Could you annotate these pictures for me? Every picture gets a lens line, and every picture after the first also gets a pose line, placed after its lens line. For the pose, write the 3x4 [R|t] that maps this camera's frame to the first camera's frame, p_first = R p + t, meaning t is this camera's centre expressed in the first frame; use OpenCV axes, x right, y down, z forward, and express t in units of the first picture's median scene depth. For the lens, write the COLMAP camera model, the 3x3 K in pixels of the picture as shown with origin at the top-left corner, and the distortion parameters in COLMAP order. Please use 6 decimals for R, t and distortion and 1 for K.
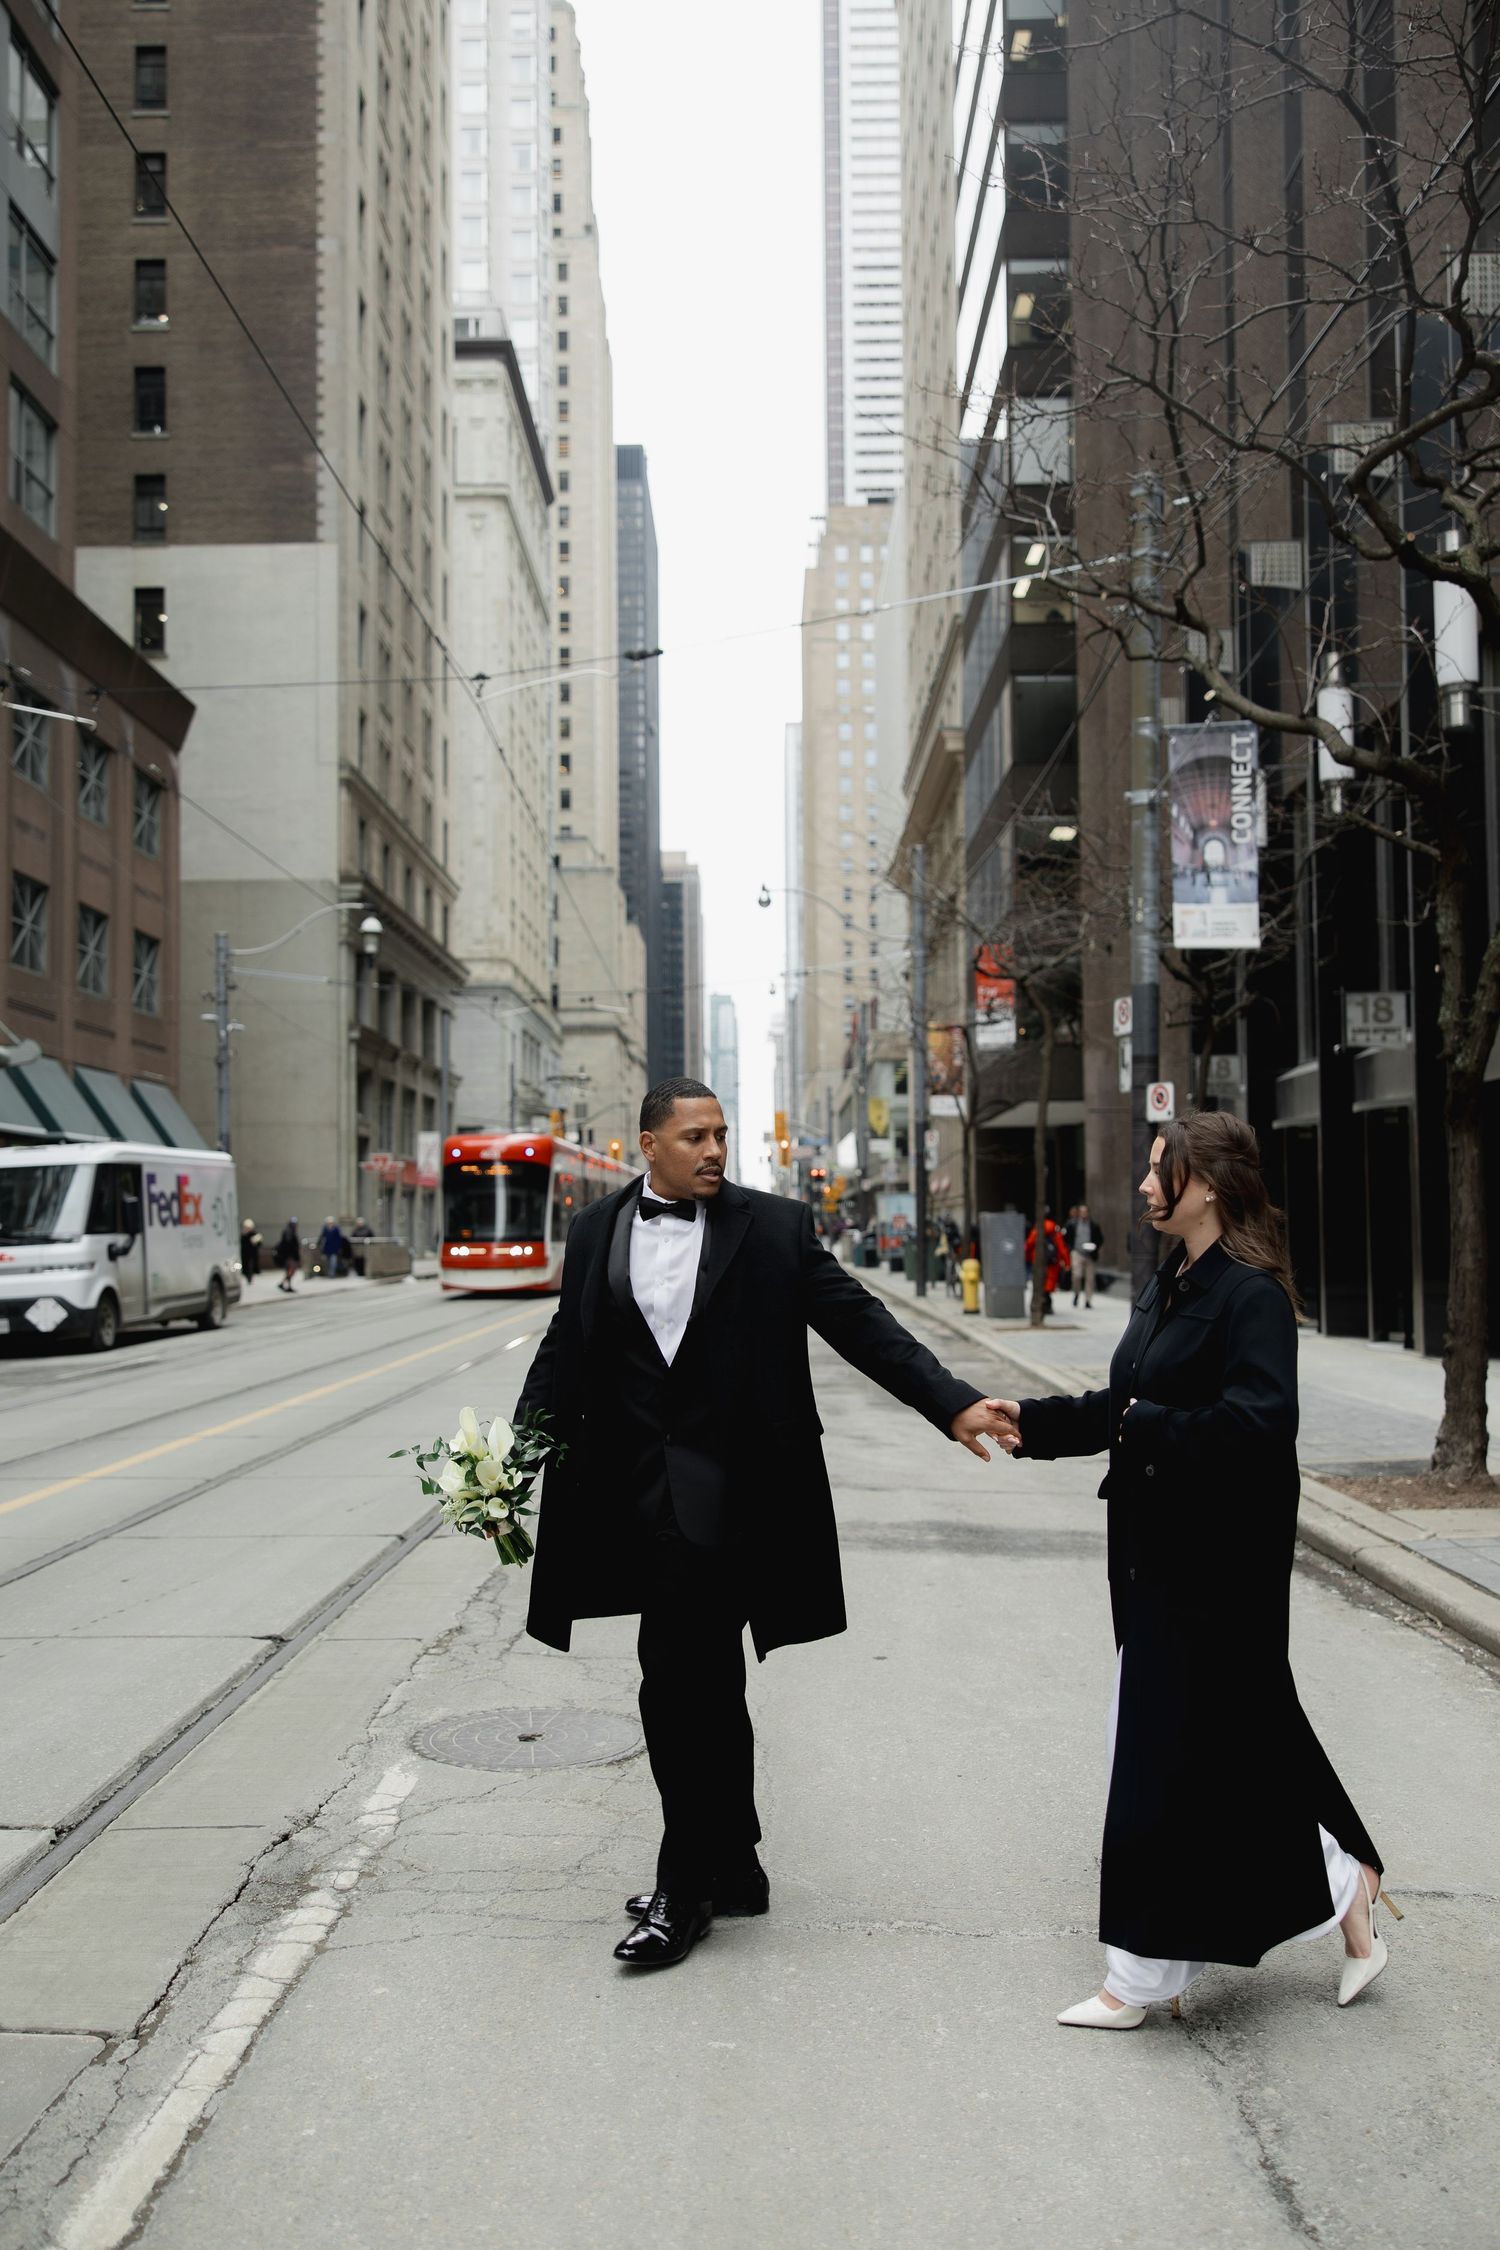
lens RADIAL K [[1761.2, 0, 750.0], [0, 1761.2, 1125.0], [0, 0, 1]] dist [0.011321, 0.003170]
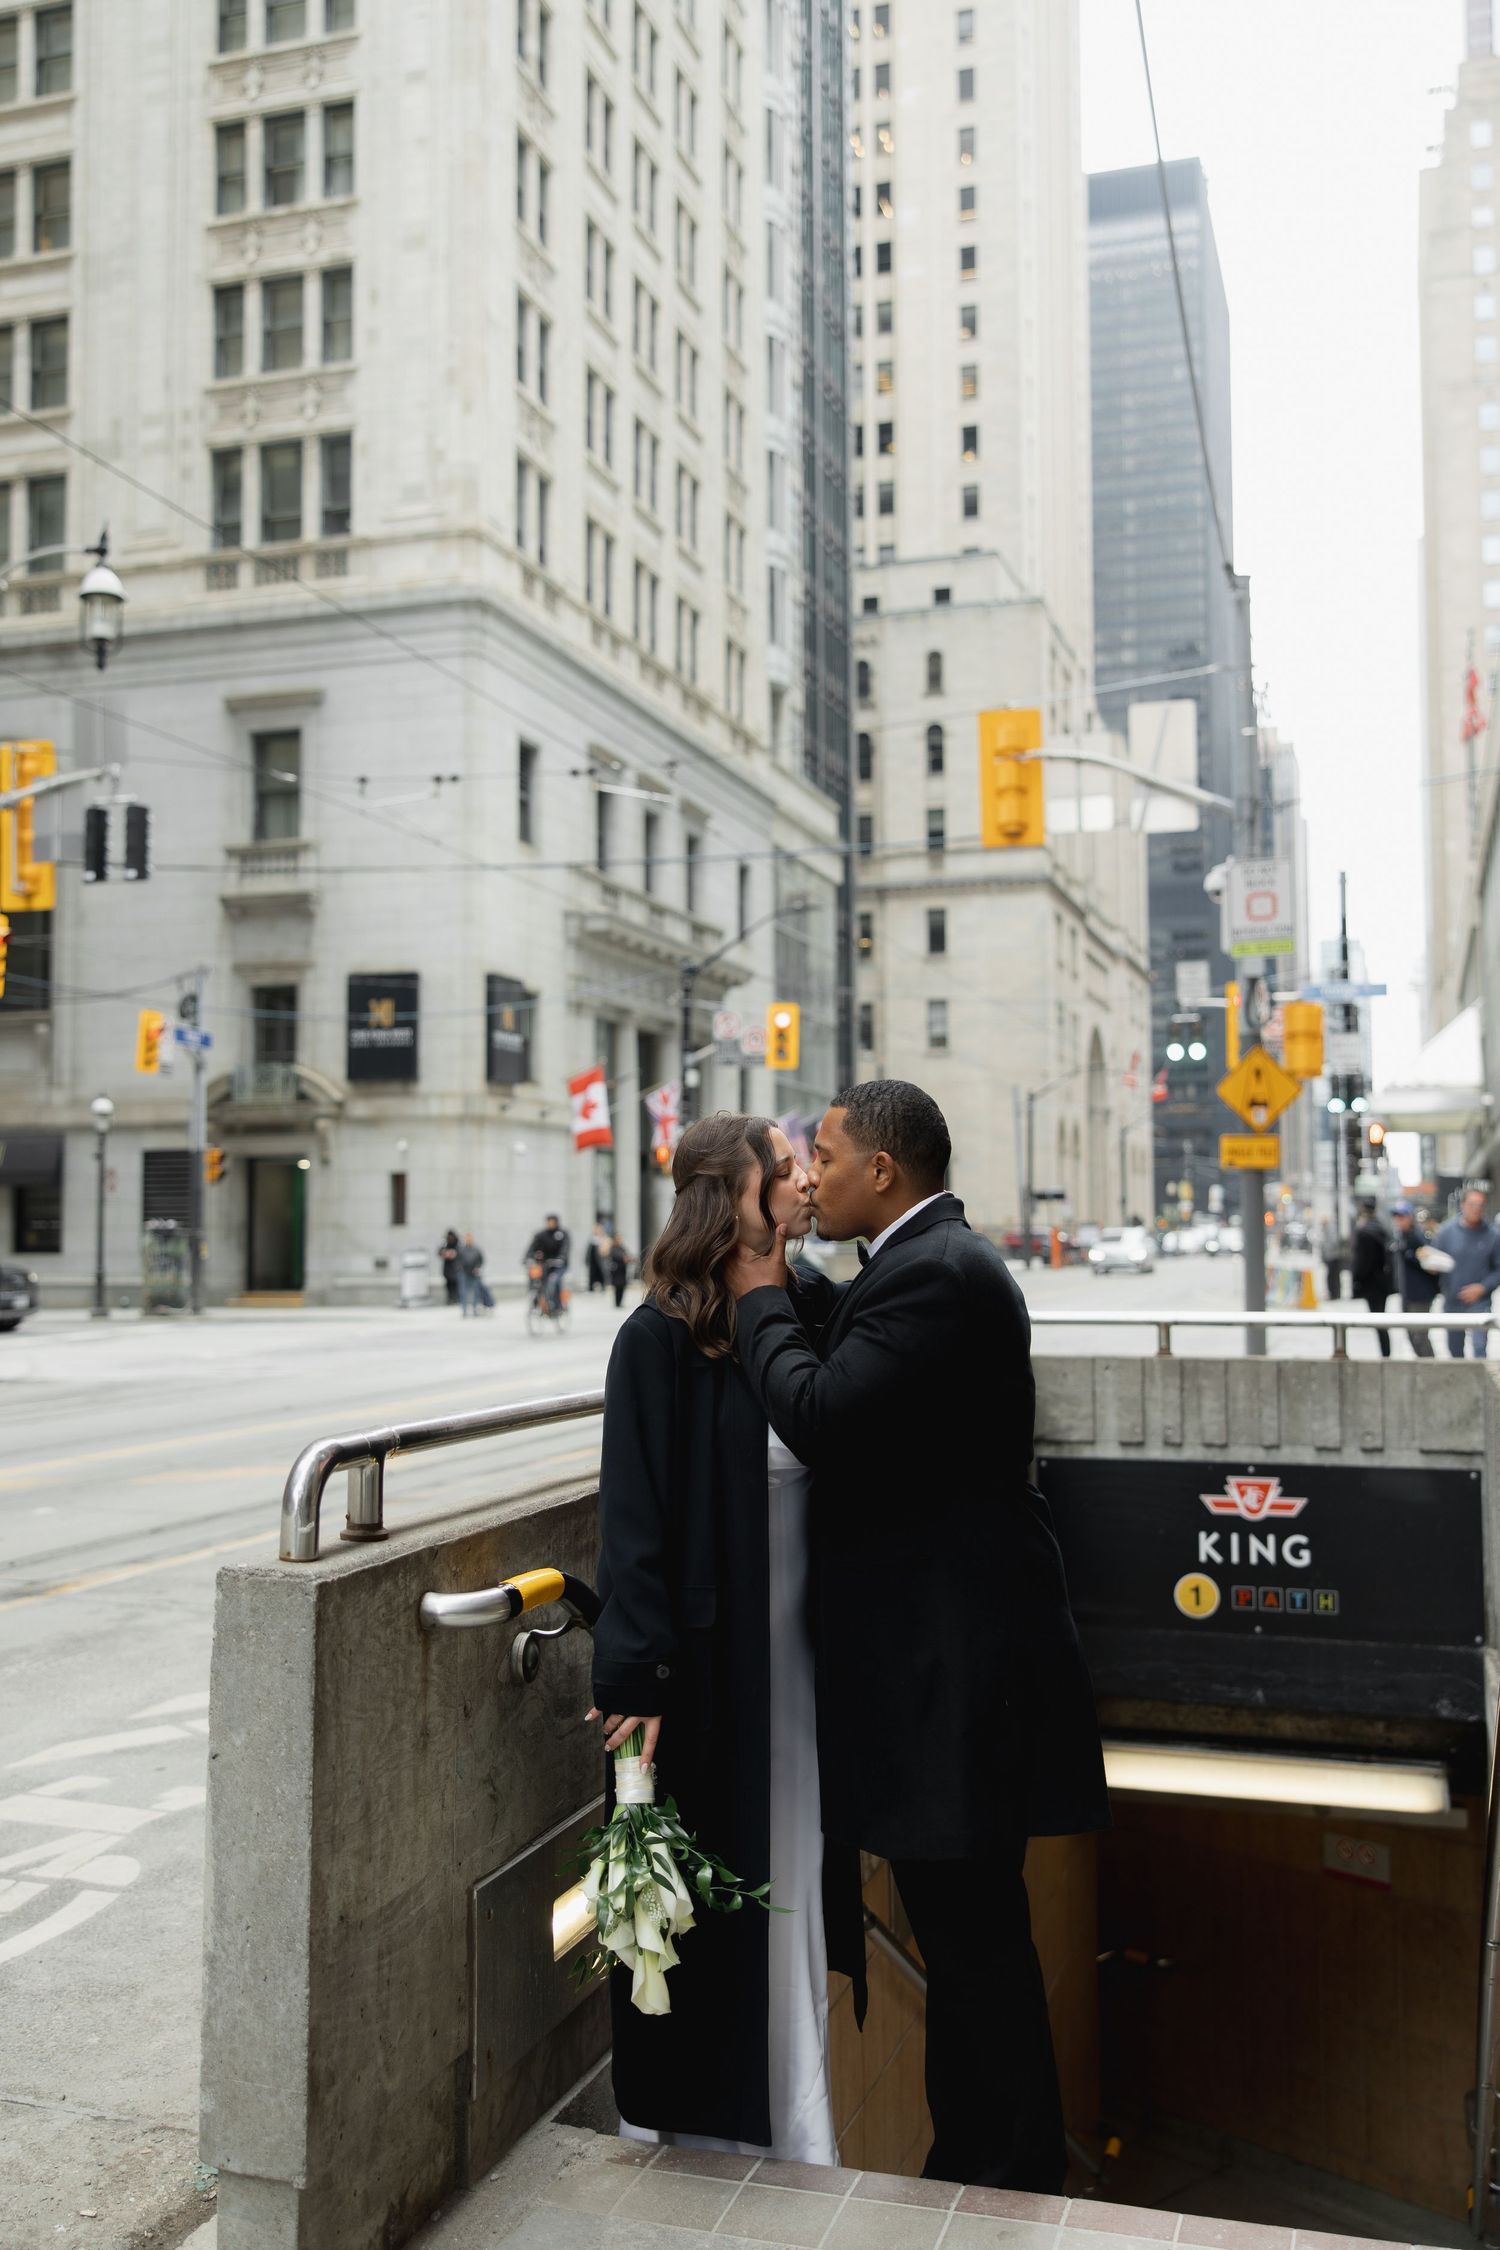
lens RADIAL K [[1998.9, 0, 750.0], [0, 1998.9, 1125.0], [0, 0, 1]] dist [0.028477, -0.009774]
pose [[0.951232, -0.016653, -0.308028, 0.027648], [0.018317, 0.999829, 0.002510, 0.019454], [0.307933, -0.008030, 0.951374, 0.338741]]
